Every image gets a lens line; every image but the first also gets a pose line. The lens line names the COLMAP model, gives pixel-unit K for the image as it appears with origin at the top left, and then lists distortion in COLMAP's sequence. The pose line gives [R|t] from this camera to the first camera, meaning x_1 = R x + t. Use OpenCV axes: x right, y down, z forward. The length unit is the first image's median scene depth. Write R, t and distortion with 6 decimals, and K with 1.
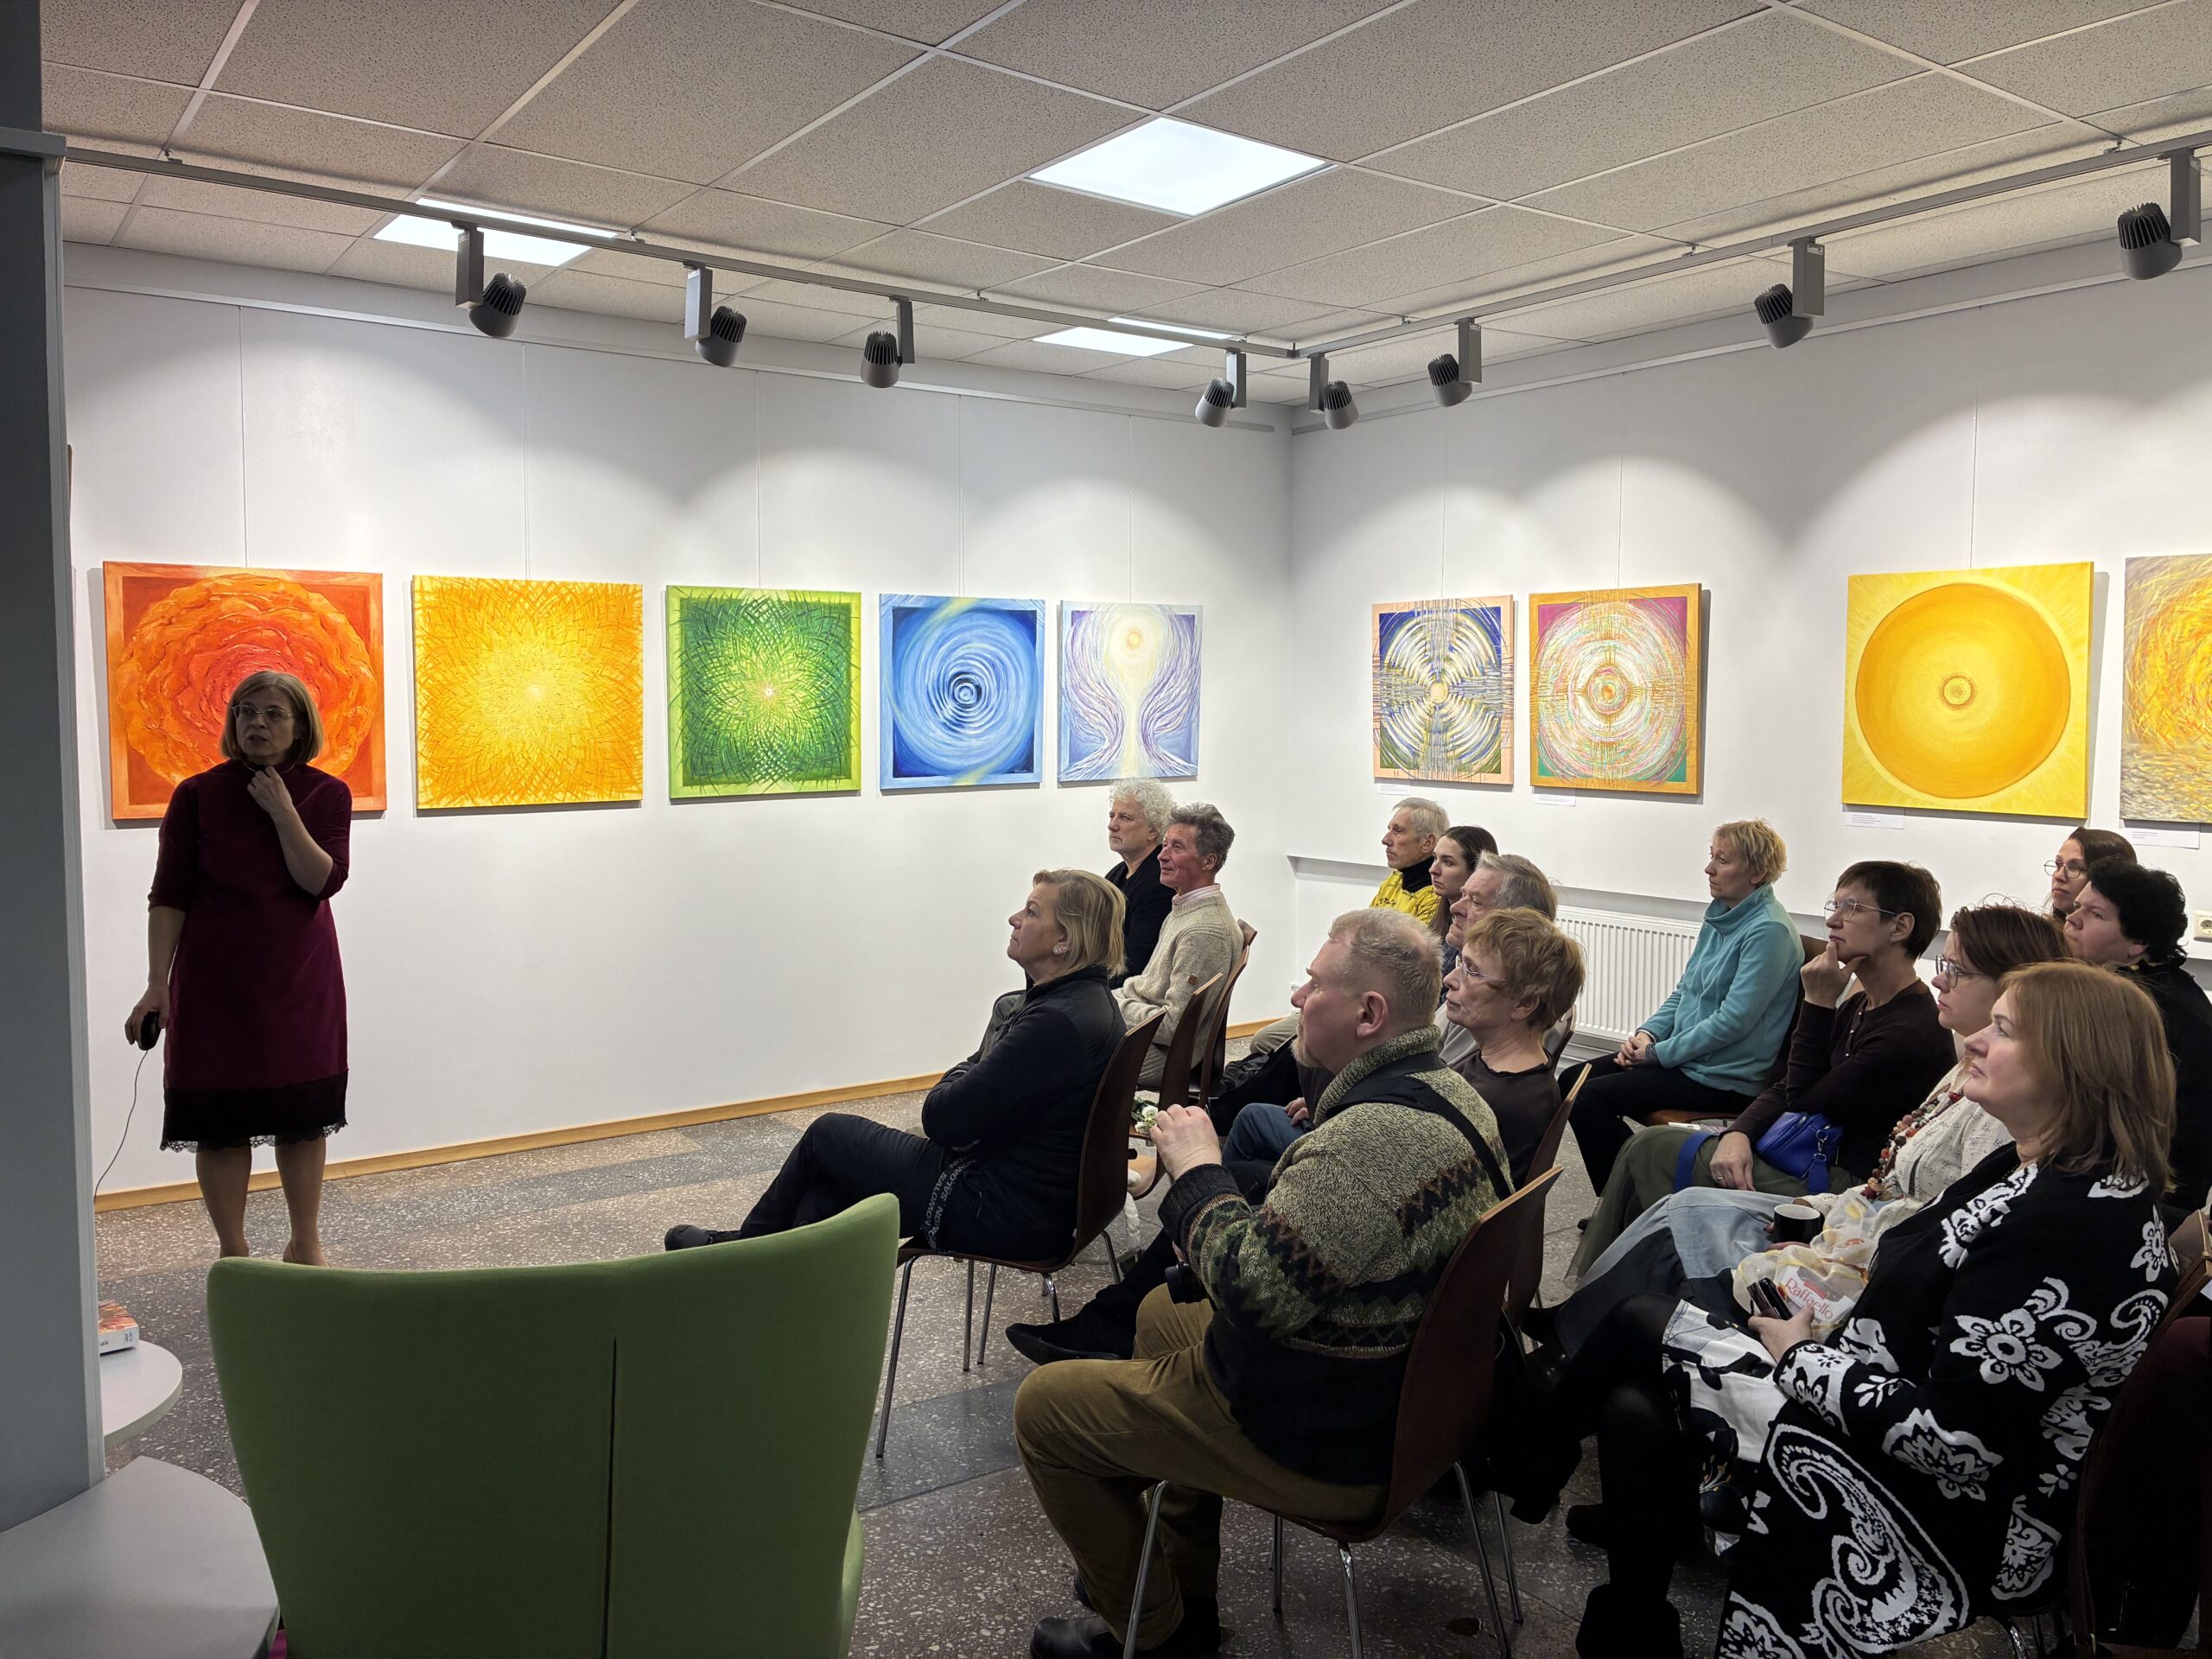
lens RADIAL K [[1664.1, 0, 1104.3], [0, 1664.1, 811.6], [0, 0, 1]] dist [0.040927, -0.057910]
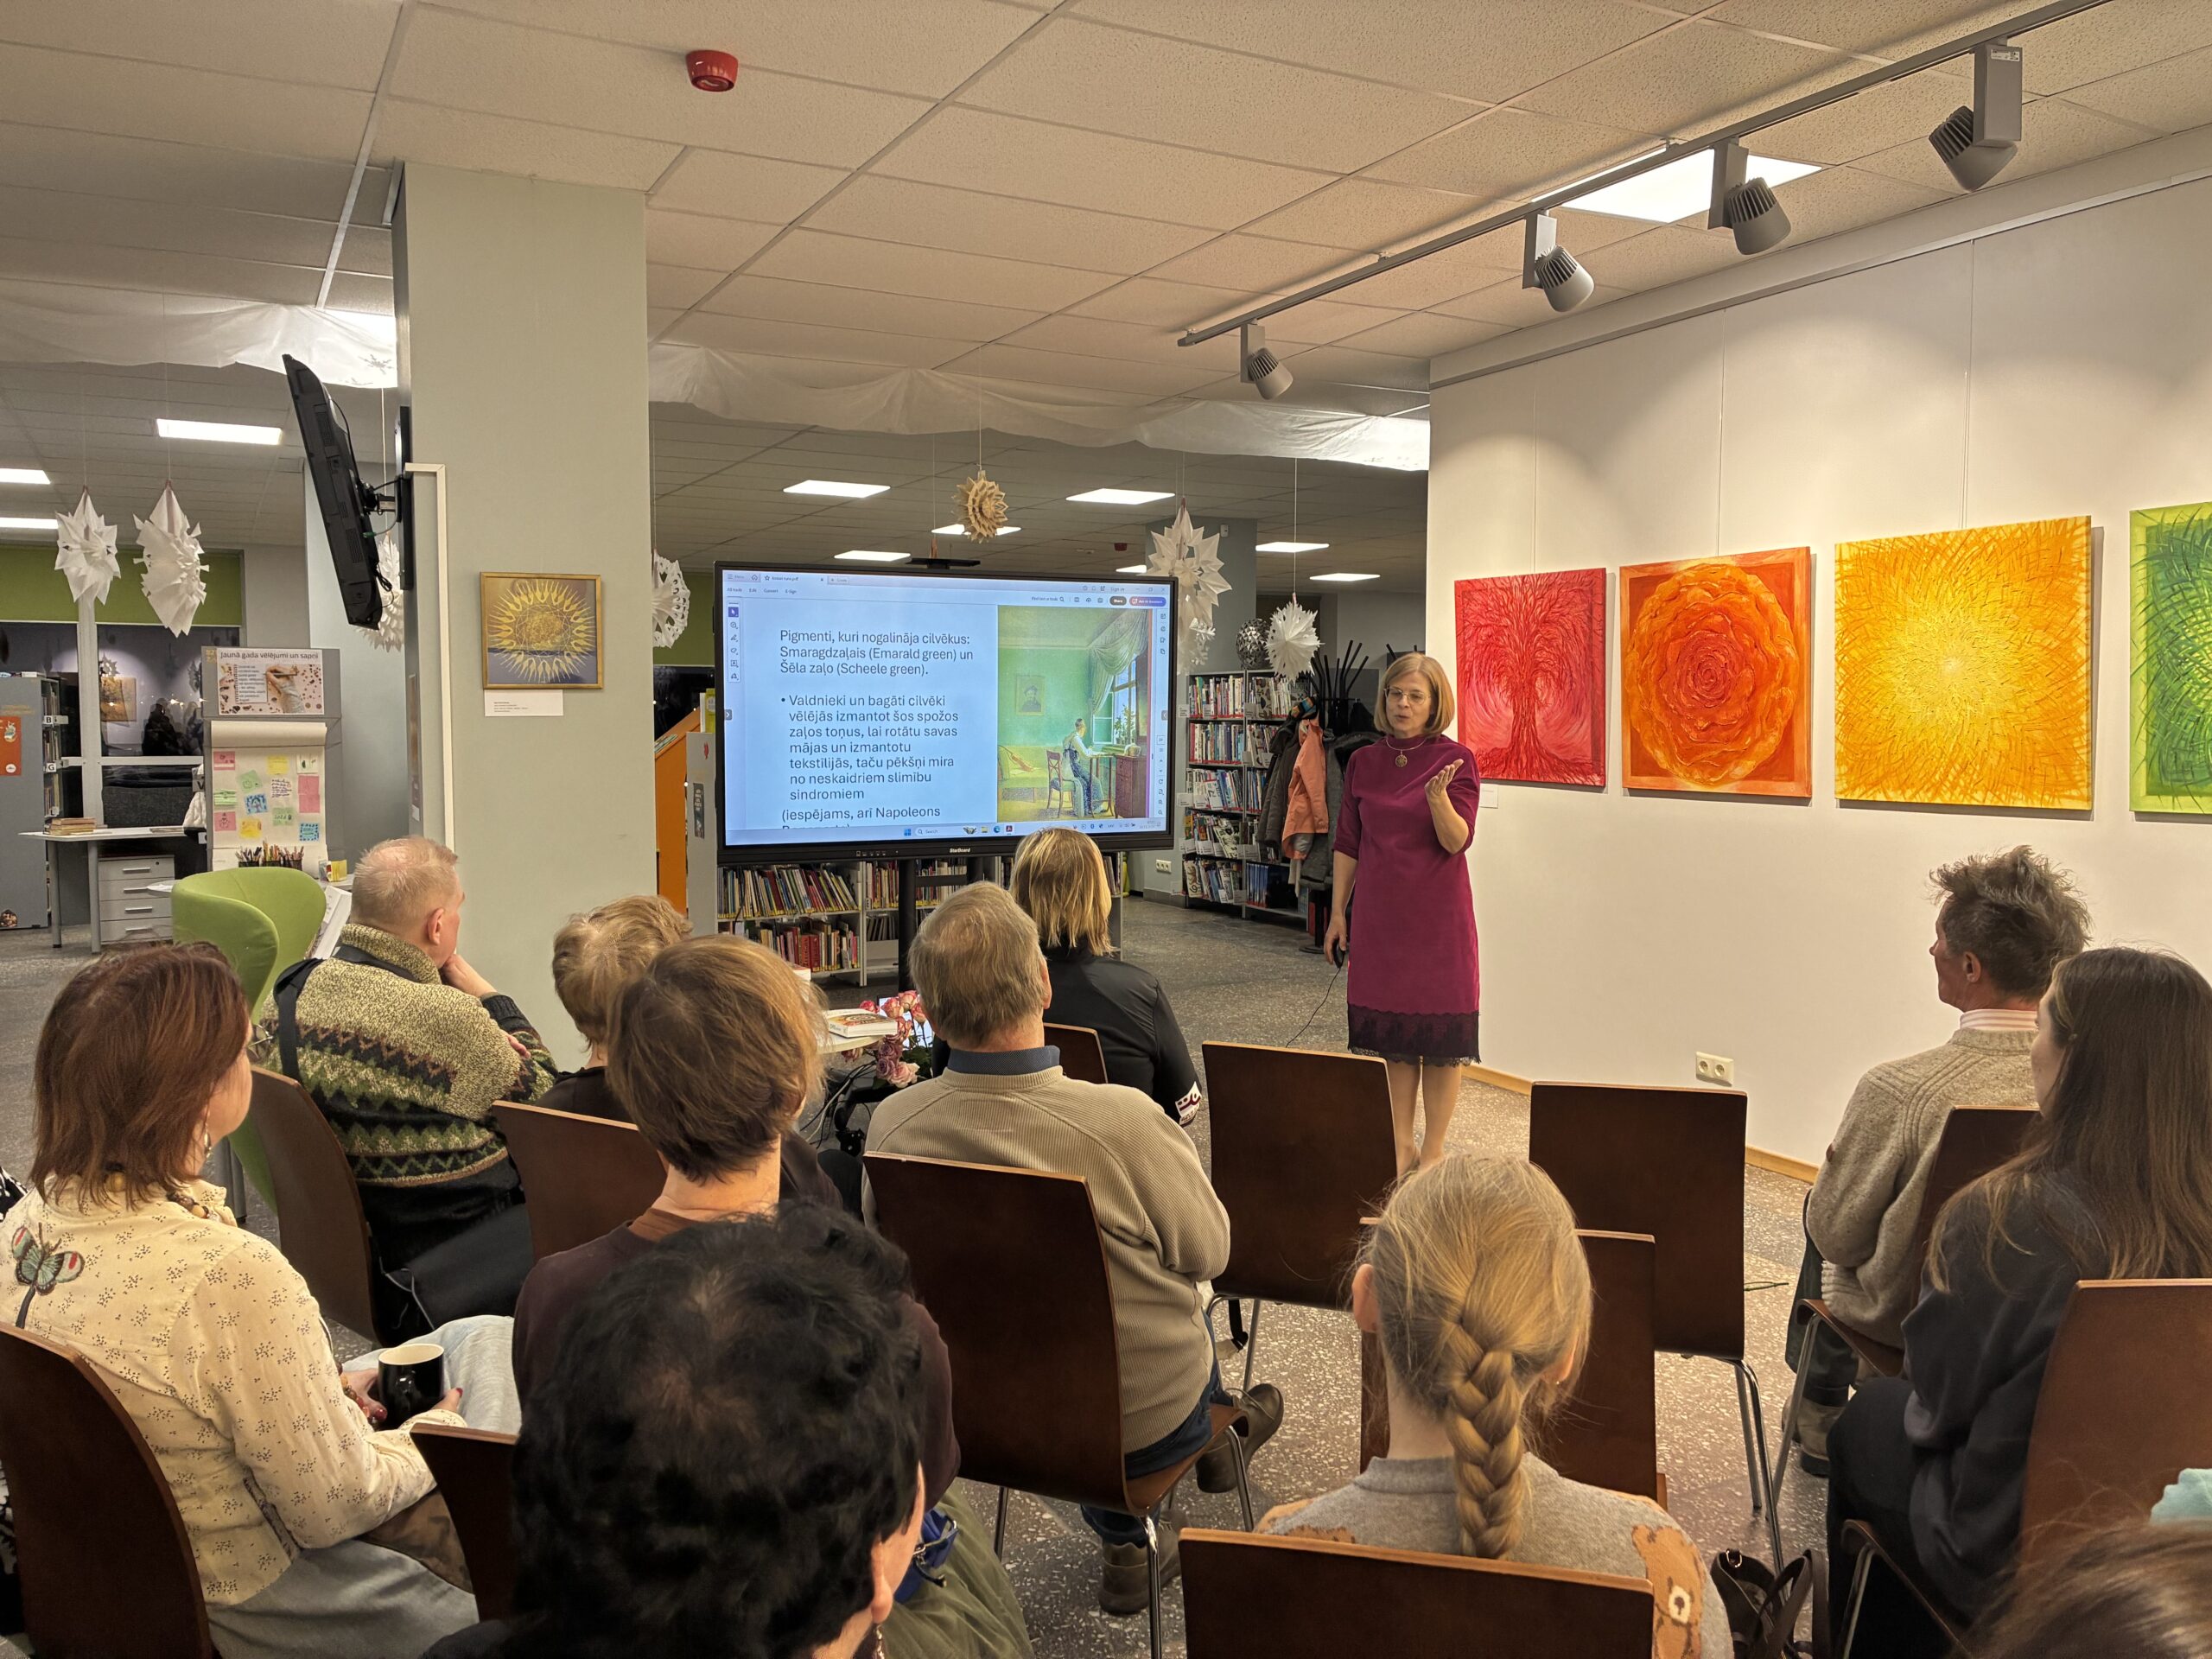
lens RADIAL K [[1664.1, 0, 1099.5], [0, 1664.1, 839.9], [0, 0, 1]] dist [0.040927, -0.057910]
pose [[-0.143599, 0.072819, -0.986953, 0.573727], [-0.063791, 0.994534, 0.082660, -0.030013], [0.987578, 0.074829, -0.138169, 0.749008]]
